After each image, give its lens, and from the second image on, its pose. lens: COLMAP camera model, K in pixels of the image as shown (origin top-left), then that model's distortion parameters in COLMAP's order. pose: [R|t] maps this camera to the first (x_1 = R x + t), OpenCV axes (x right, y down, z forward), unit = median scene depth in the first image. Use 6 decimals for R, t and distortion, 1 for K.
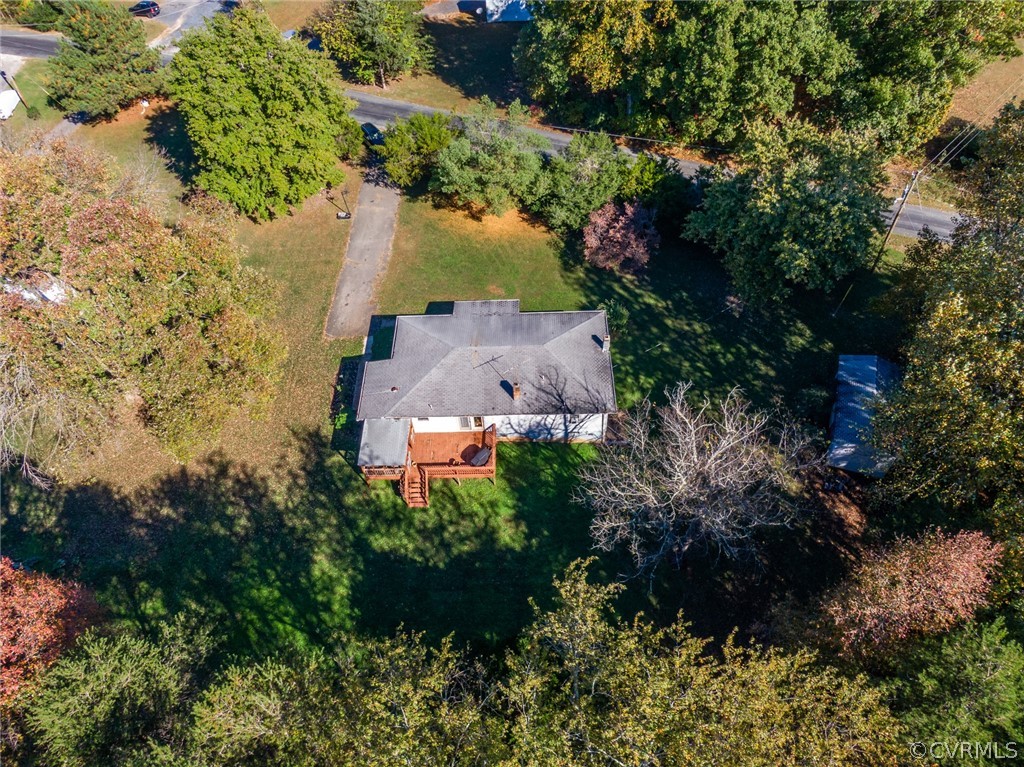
lens RADIAL K [[712.1, 0, 507.9], [0, 712.1, 384.4], [0, 0, 1]] dist [-0.004161, -0.001748]
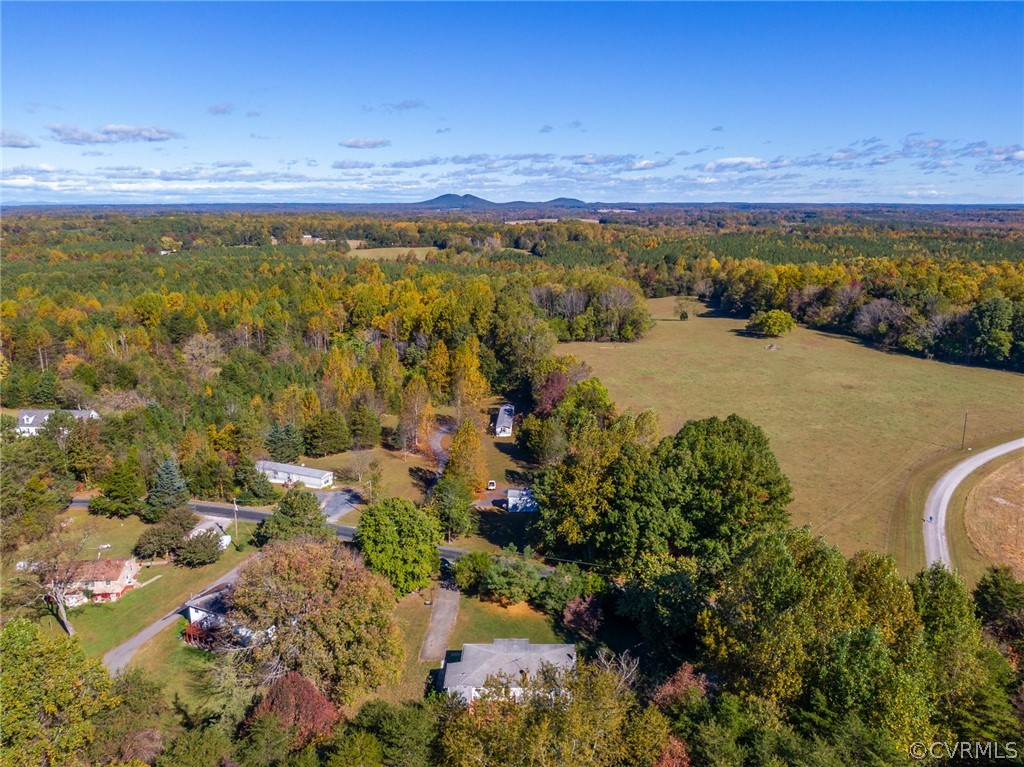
lens RADIAL K [[721.3, 0, 508.6], [0, 721.3, 387.1], [0, 0, 1]] dist [0.006921, -0.001798]
pose [[0.999137, 0.040655, -0.008557, -0.044786], [-0.037320, 0.787778, -0.614828, 0.495361], [-0.018255, 0.614616, 0.788615, -0.849043]]
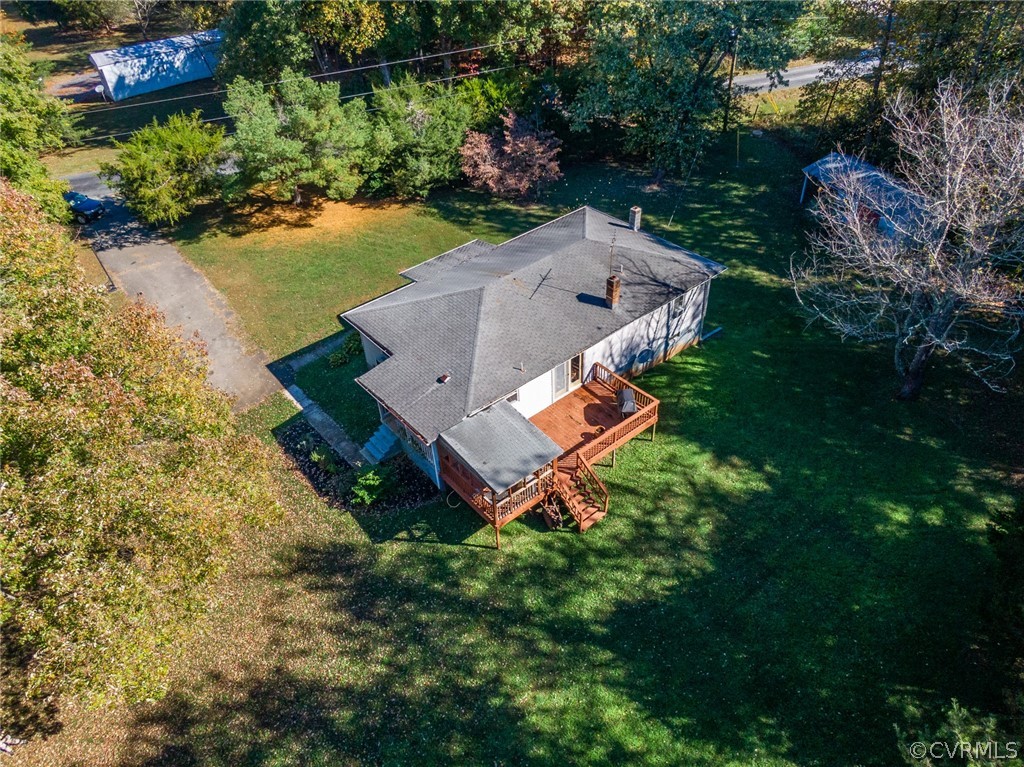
lens RADIAL K [[712.1, 0, 507.9], [0, 712.1, 384.4], [0, 0, 1]] dist [-0.004161, -0.001748]
pose [[0.767804, -0.403508, 0.497653, -0.342934], [0.503528, 0.860333, -0.079292, 0.069527], [-0.396152, 0.311463, 0.863744, 0.399840]]
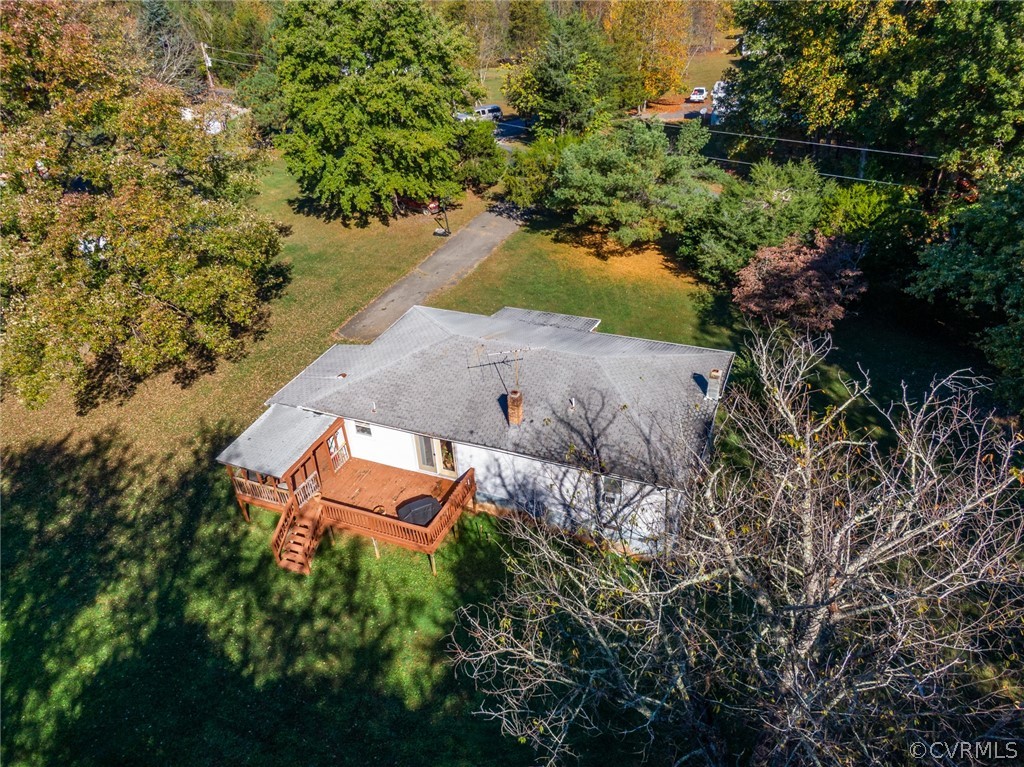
lens RADIAL K [[721.3, 0, 508.6], [0, 721.3, 387.1], [0, 0, 1]] dist [0.006921, -0.001798]
pose [[0.925097, 0.203040, -0.320889, 0.145755], [-0.287043, 0.927136, -0.240886, 0.103924], [0.248598, 0.314952, 0.915972, 0.391914]]
